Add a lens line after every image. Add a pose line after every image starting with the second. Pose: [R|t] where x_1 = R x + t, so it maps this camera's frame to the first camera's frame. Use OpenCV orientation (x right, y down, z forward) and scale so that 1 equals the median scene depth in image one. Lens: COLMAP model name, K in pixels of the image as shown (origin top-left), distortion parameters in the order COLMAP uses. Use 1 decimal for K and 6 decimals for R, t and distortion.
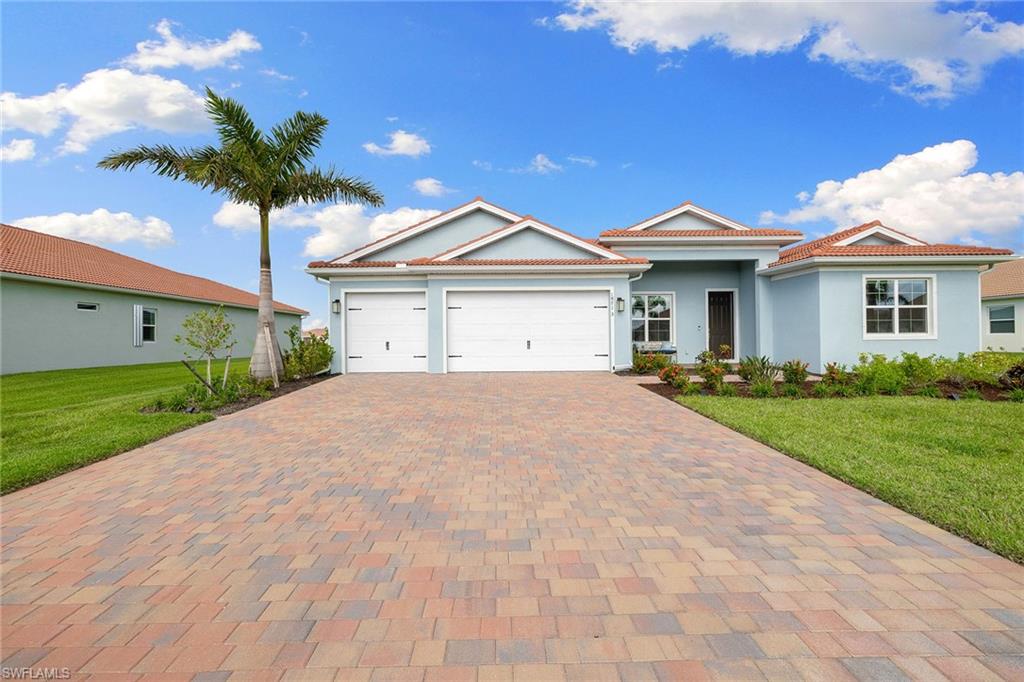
lens RADIAL K [[437.7, 0, 510.2], [0, 437.7, 340.2], [0, 0, 1]] dist [-0.000154, 0.001349]
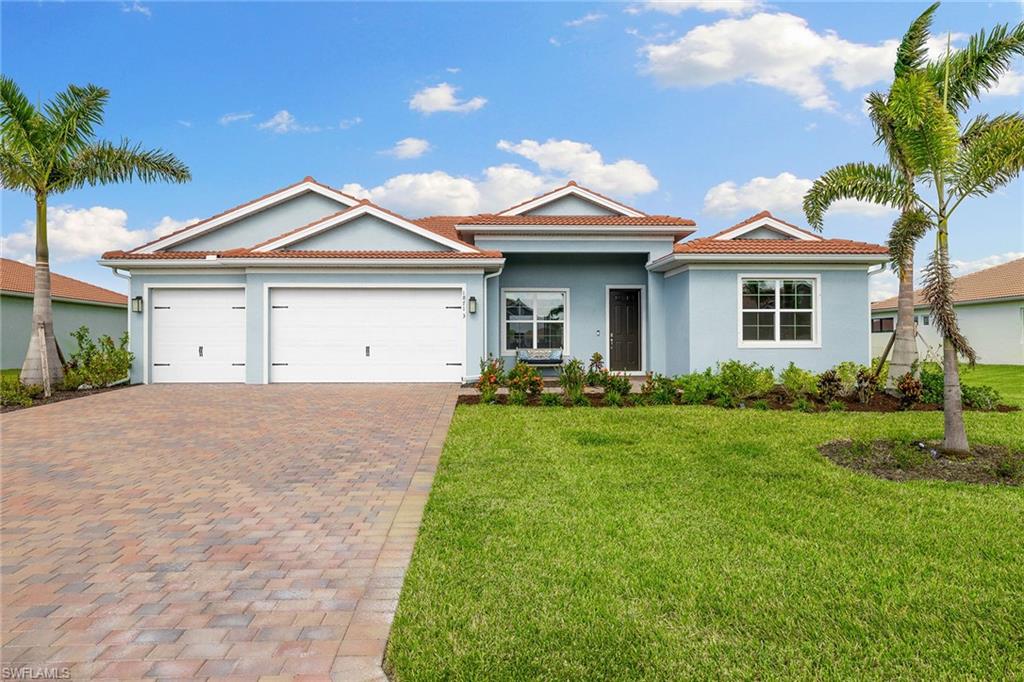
lens RADIAL K [[650.5, 0, 511.5], [0, 650.5, 346.4], [0, 0, 1]] dist [0.003027, 0.002049]
pose [[0.999737, 0.006906, 0.021889, 0.299986], [-0.006858, 0.999974, -0.002251, 0.001992], [-0.021904, 0.002100, 0.999758, -0.275628]]
